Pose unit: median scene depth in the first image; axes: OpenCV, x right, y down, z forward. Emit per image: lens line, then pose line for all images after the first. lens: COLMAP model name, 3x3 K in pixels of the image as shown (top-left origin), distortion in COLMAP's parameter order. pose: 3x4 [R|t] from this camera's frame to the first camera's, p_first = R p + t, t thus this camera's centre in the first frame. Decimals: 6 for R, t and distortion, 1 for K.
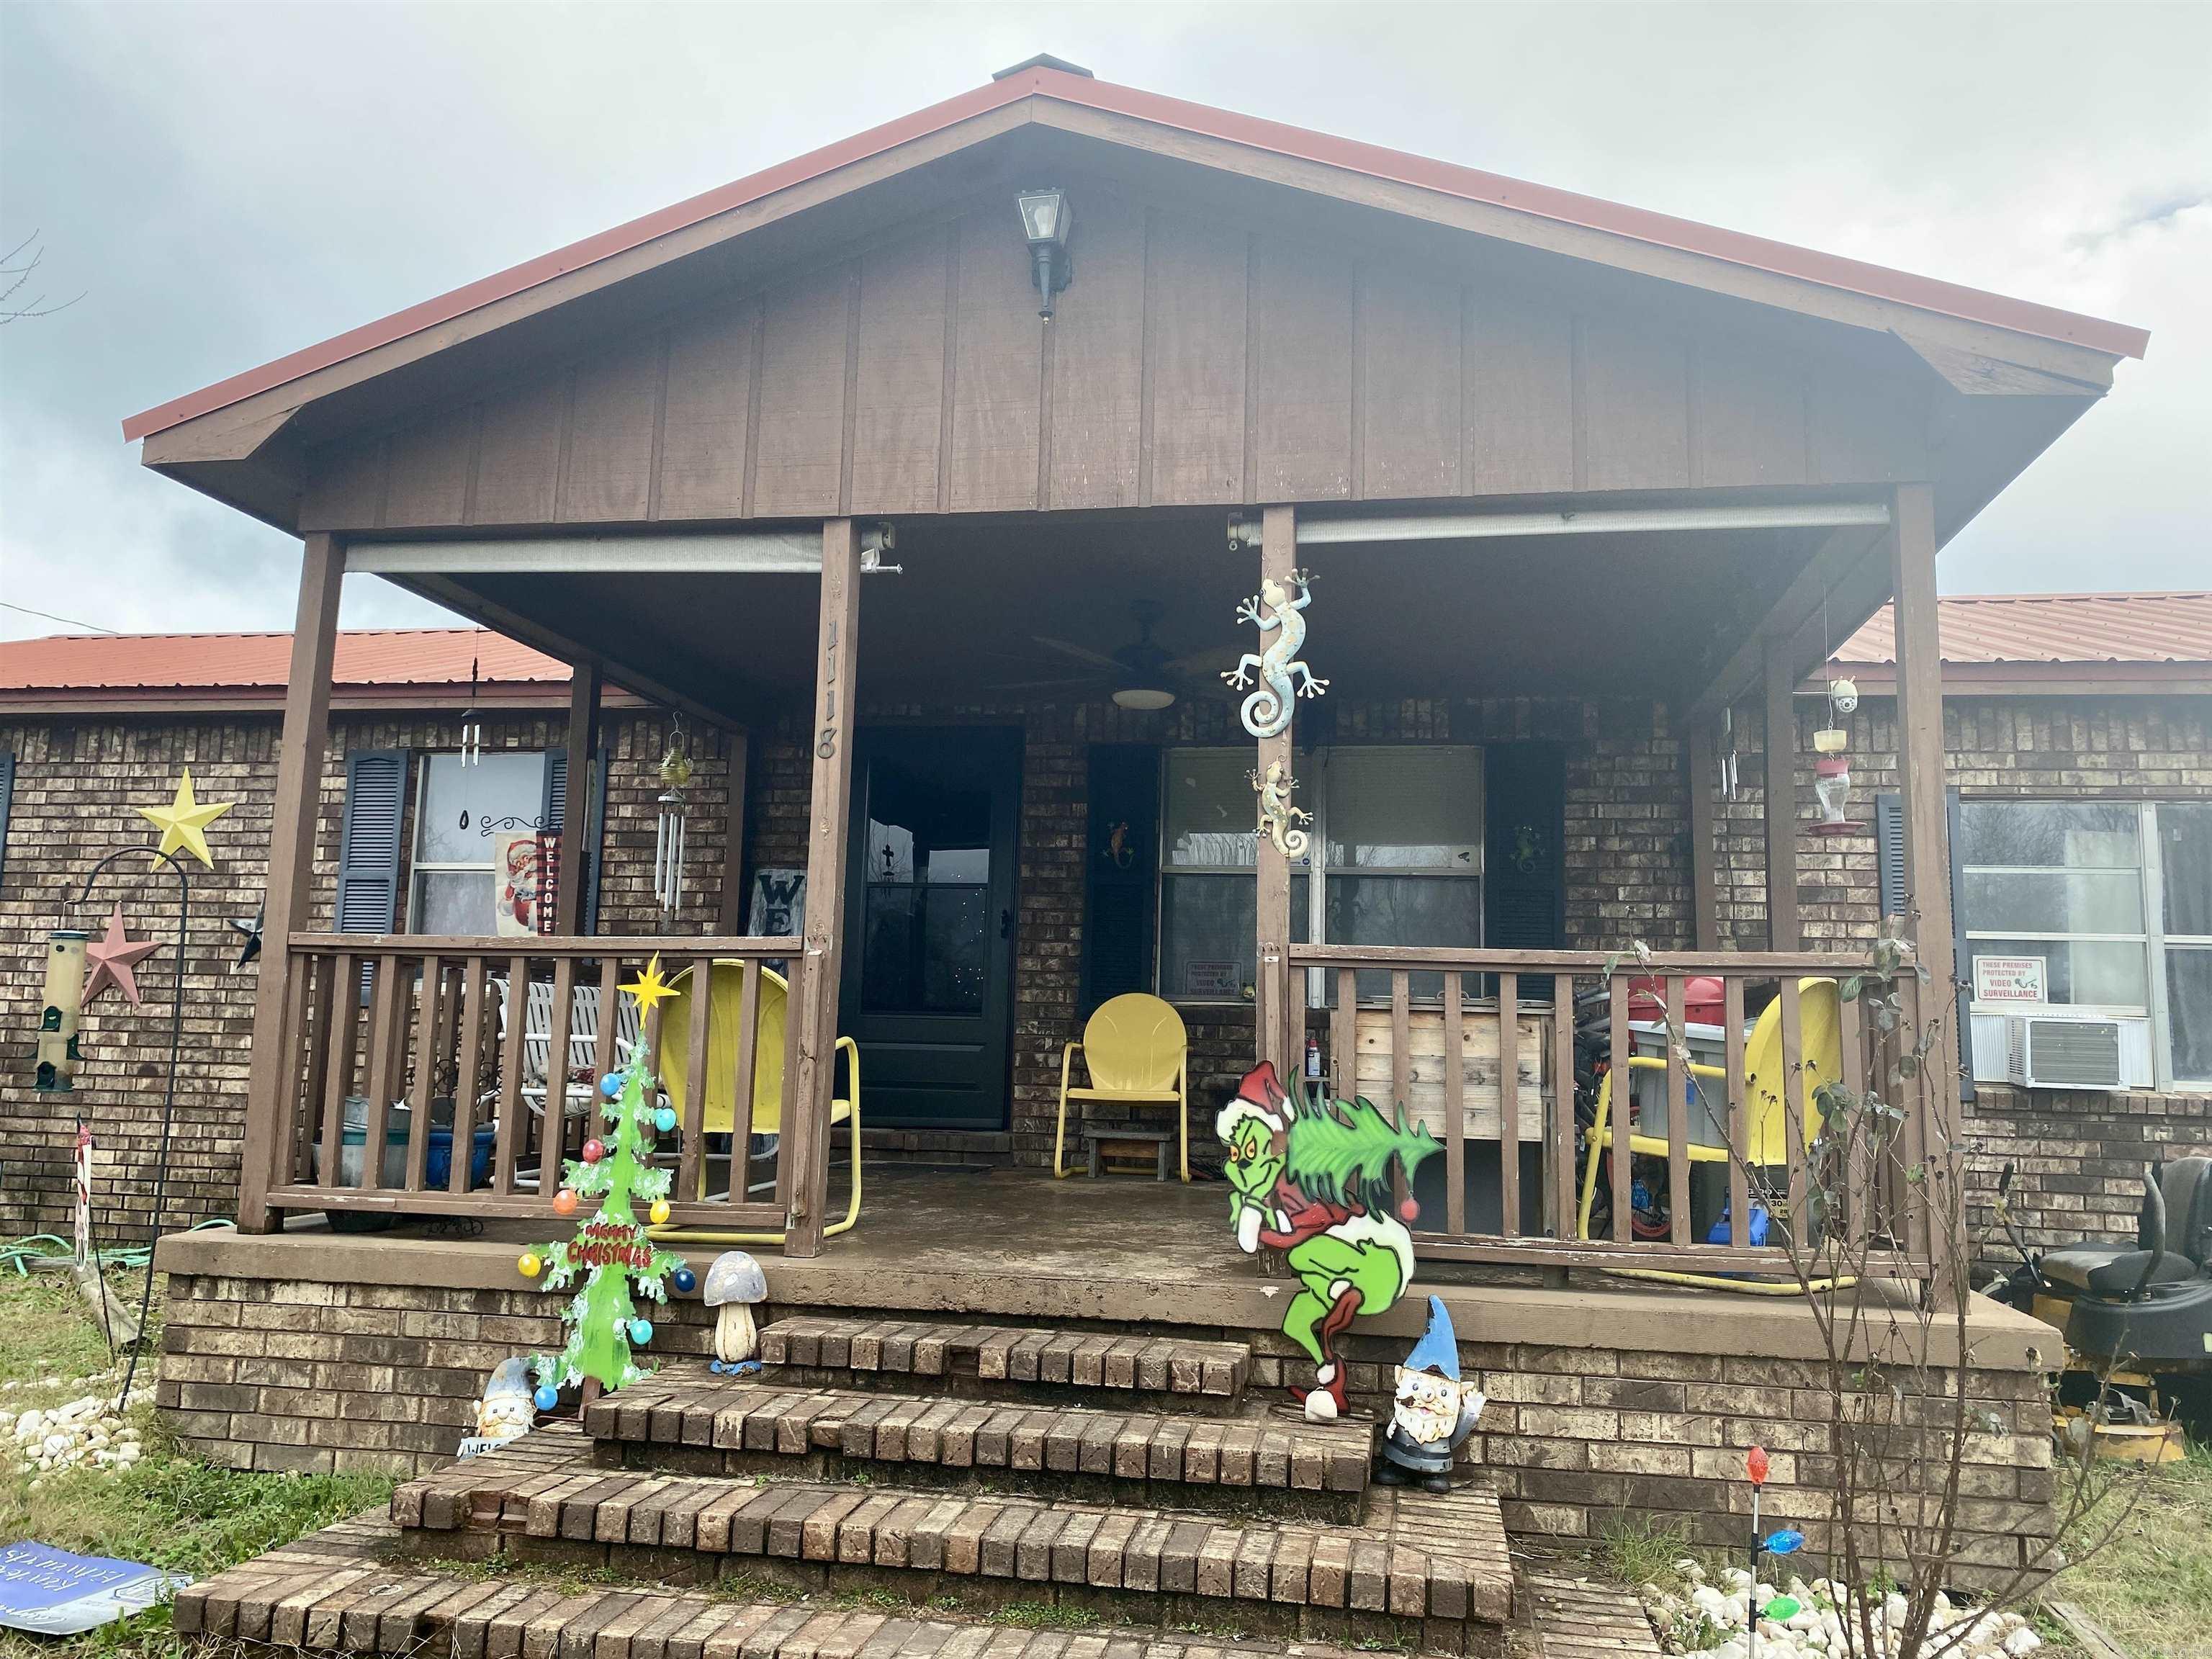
lens RADIAL K [[1655.7, 0, 1097.0], [0, 1655.7, 827.3], [0, 0, 1]] dist [0.018251, -0.016822]
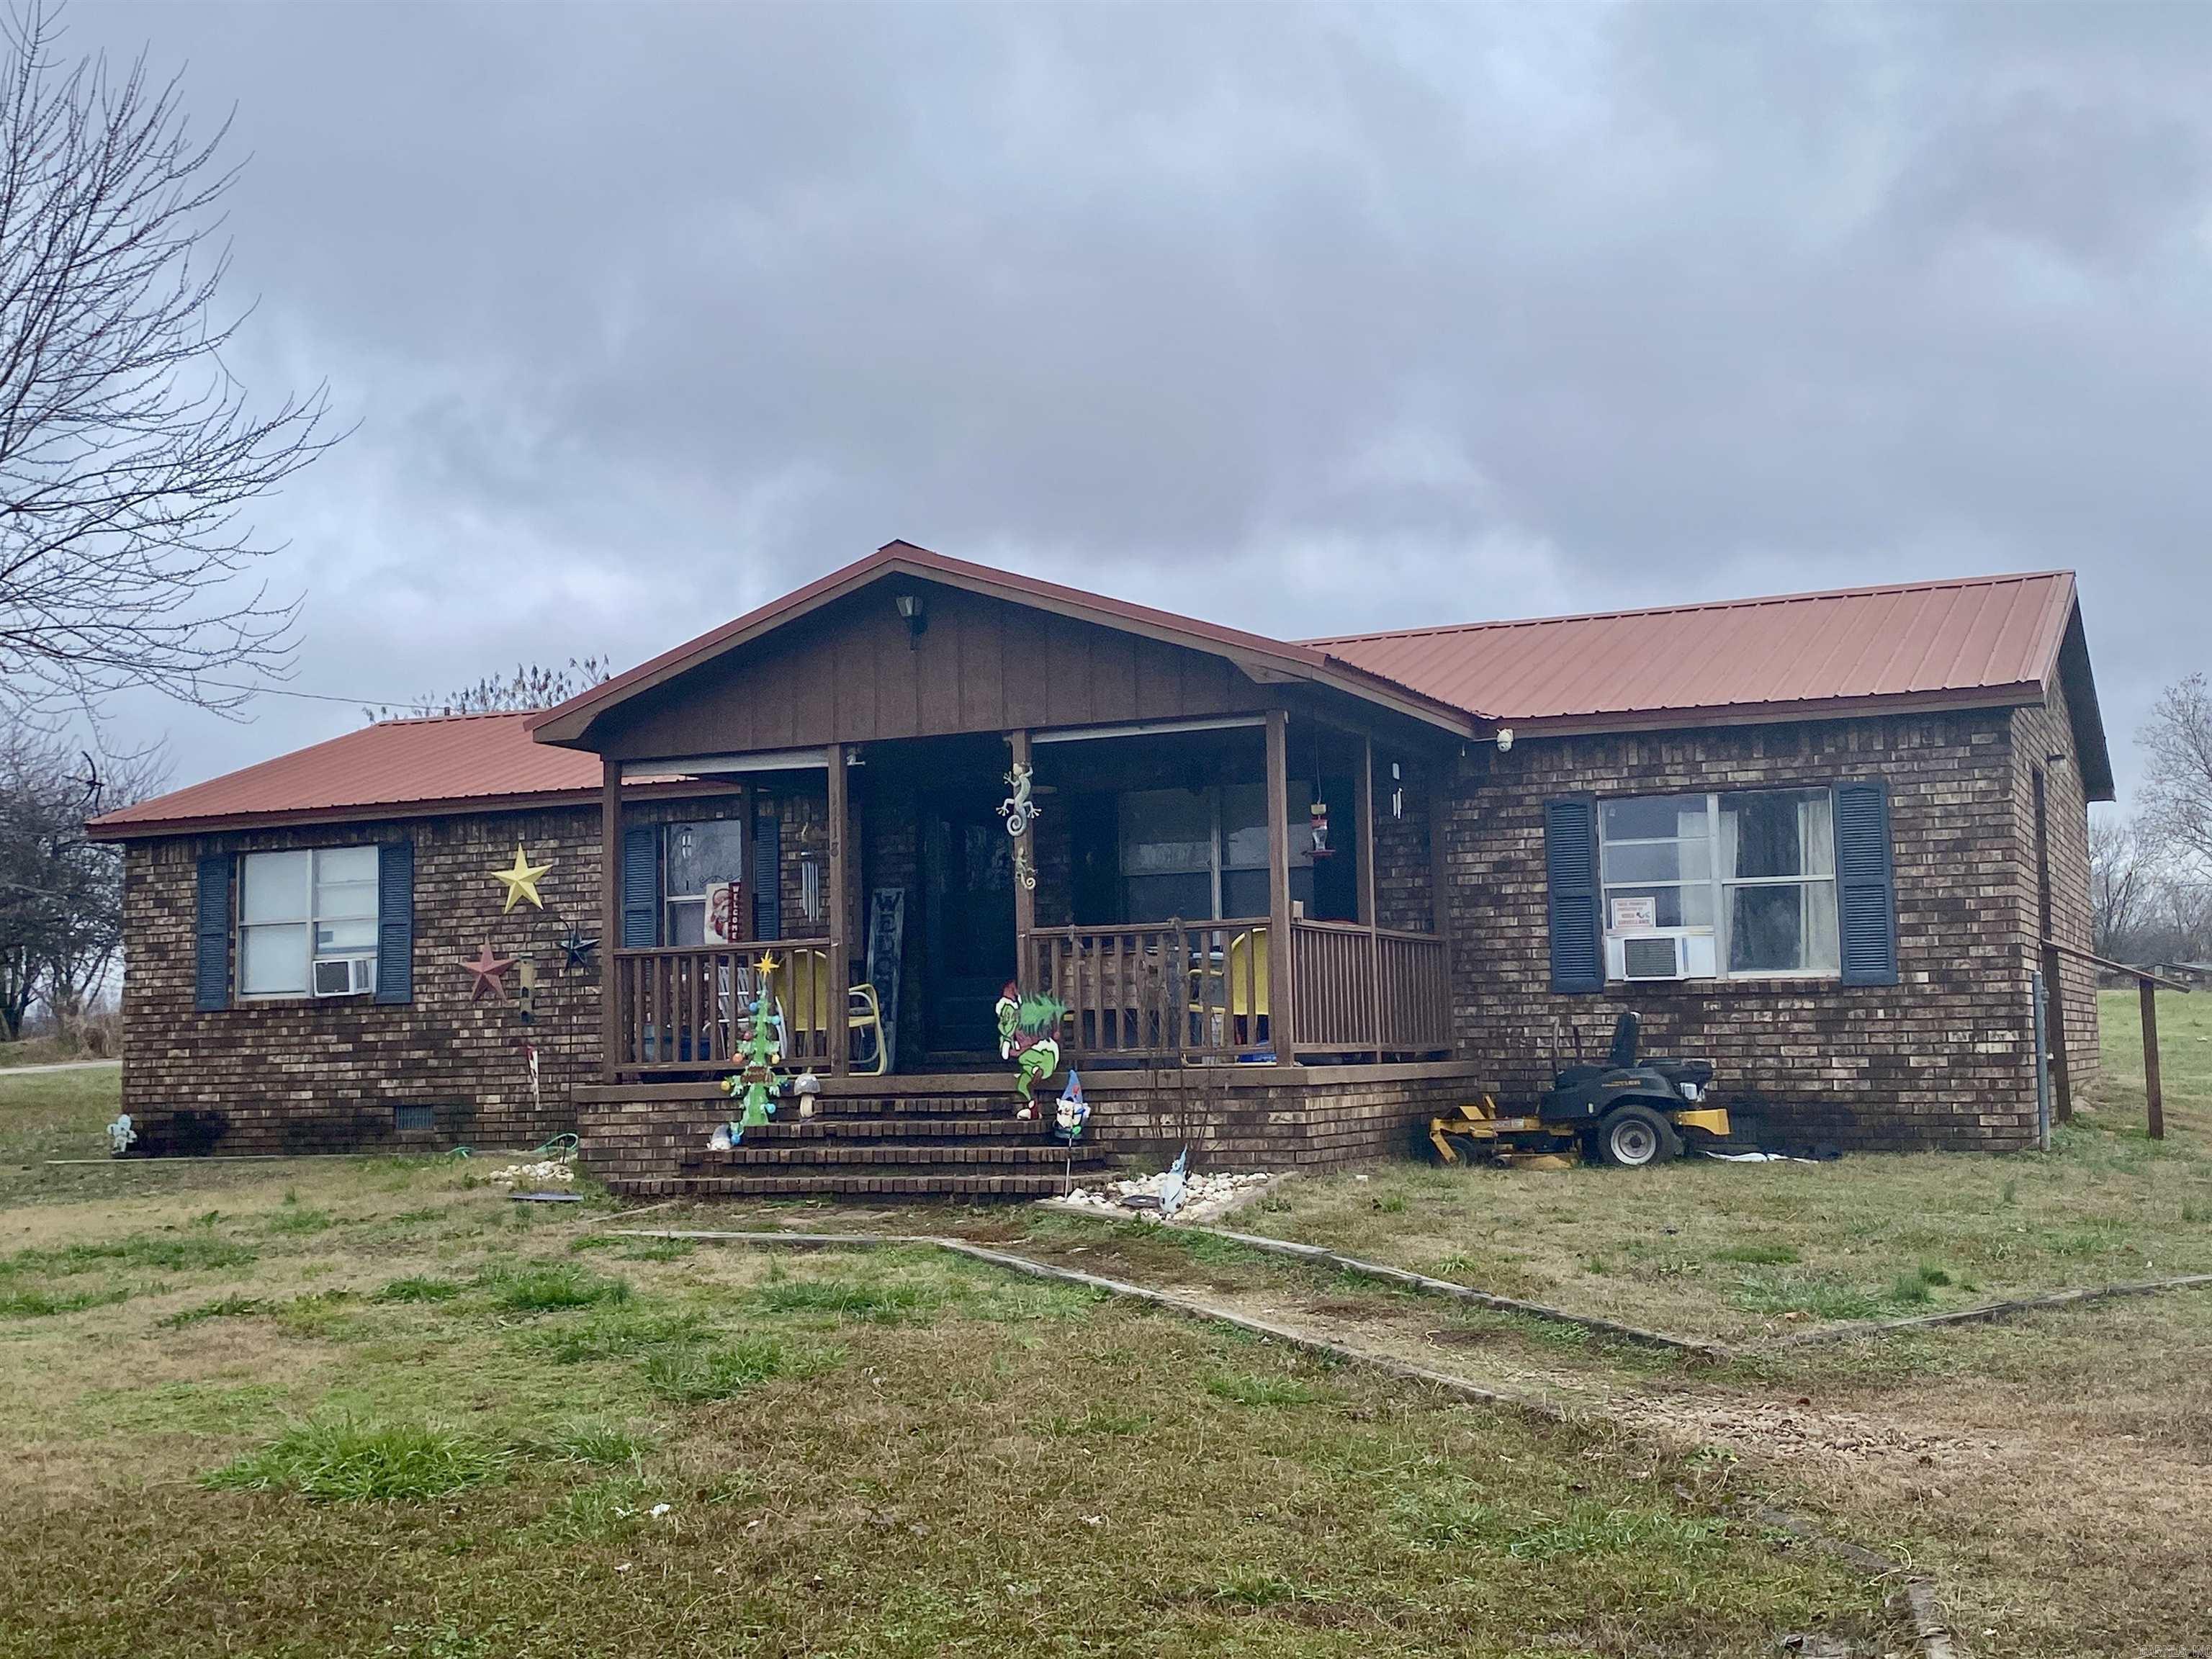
lens RADIAL K [[2633.1, 0, 1109.1], [0, 2633.1, 825.5], [0, 0, 1]] dist [0.134599, 0.000000]
pose [[0.971995, -0.069134, -0.224601, 0.933196], [0.078375, 0.996395, 0.032483, -0.159695], [0.221546, -0.049176, 0.973909, -2.220520]]
